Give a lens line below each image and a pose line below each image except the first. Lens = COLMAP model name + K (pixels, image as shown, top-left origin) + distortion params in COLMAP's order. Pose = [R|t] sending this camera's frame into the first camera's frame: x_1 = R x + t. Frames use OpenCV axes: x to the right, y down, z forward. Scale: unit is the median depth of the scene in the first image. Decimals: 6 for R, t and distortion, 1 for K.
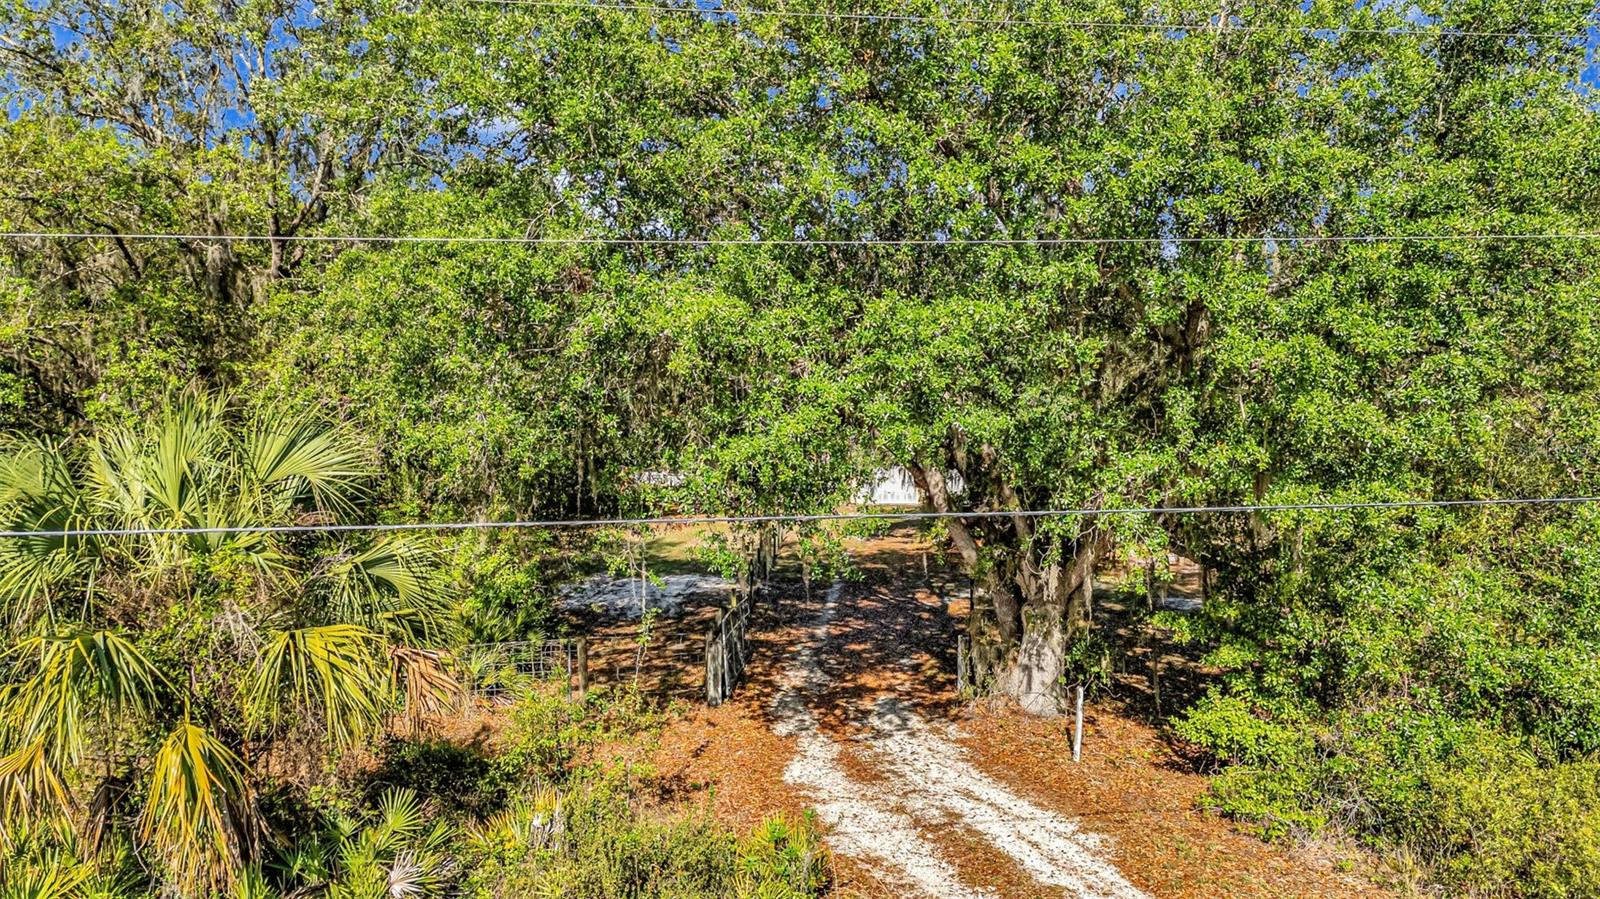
lens RADIAL K [[1176.5, 0, 799.3], [0, 1176.5, 453.3], [0, 0, 1]] dist [0.065886, -0.056889]
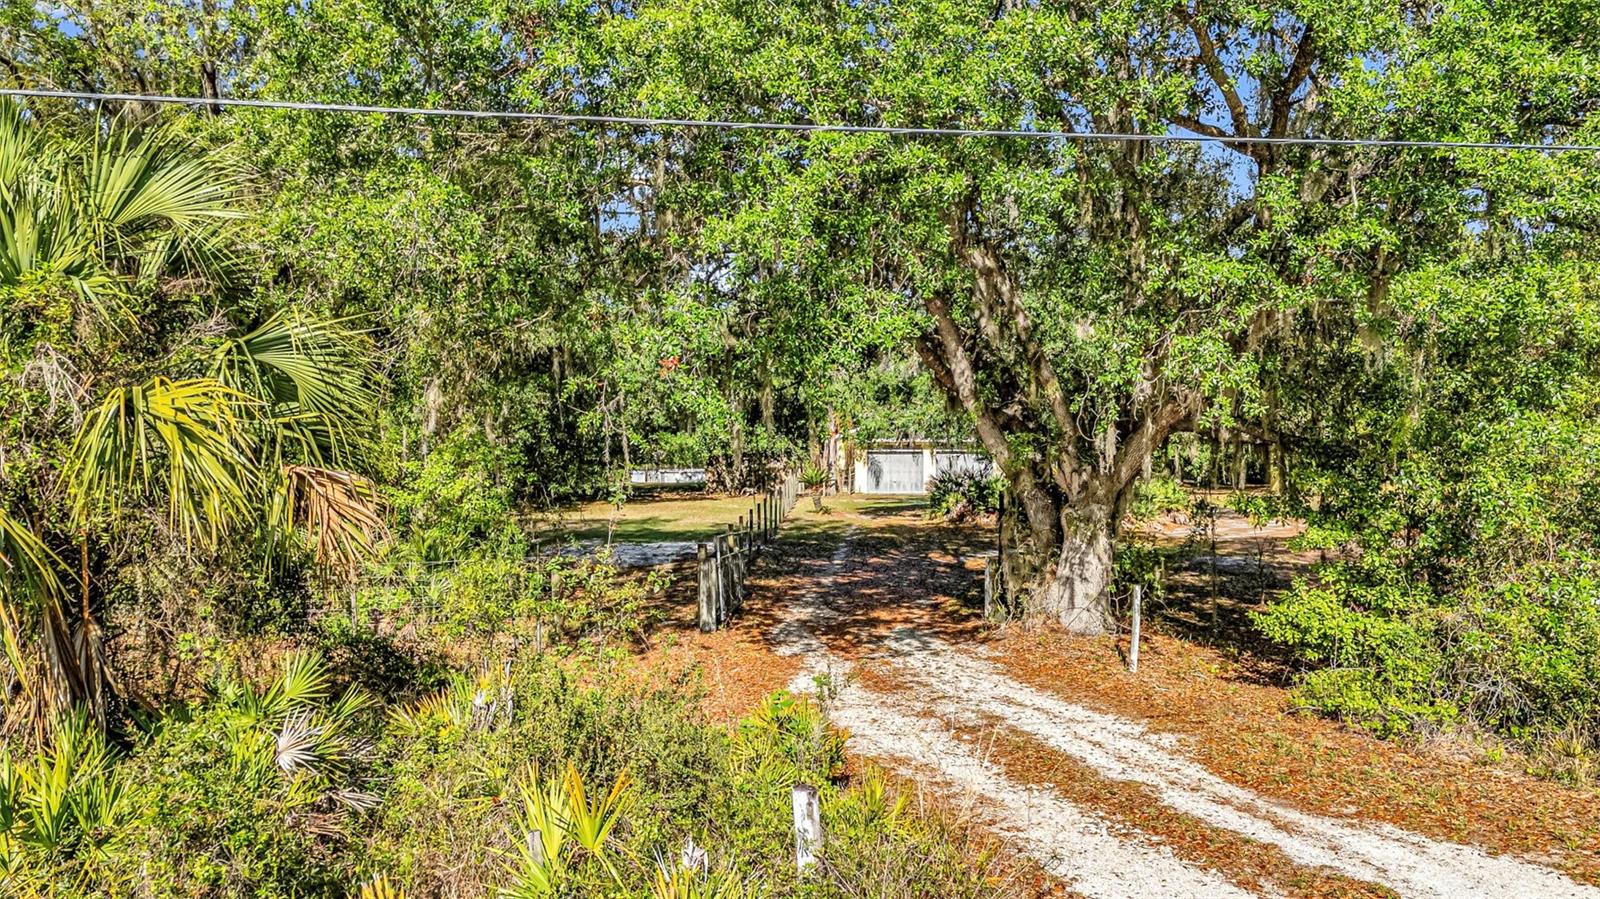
lens RADIAL K [[1176.5, 0, 799.7], [0, 1176.5, 449.3], [0, 0, 1]] dist [0.065886, -0.056889]
pose [[0.999999, -0.001082, -0.000144, -0.003597], [0.001077, 0.999627, -0.027273, 0.109478], [0.000174, 0.027273, 0.999628, 0.132782]]
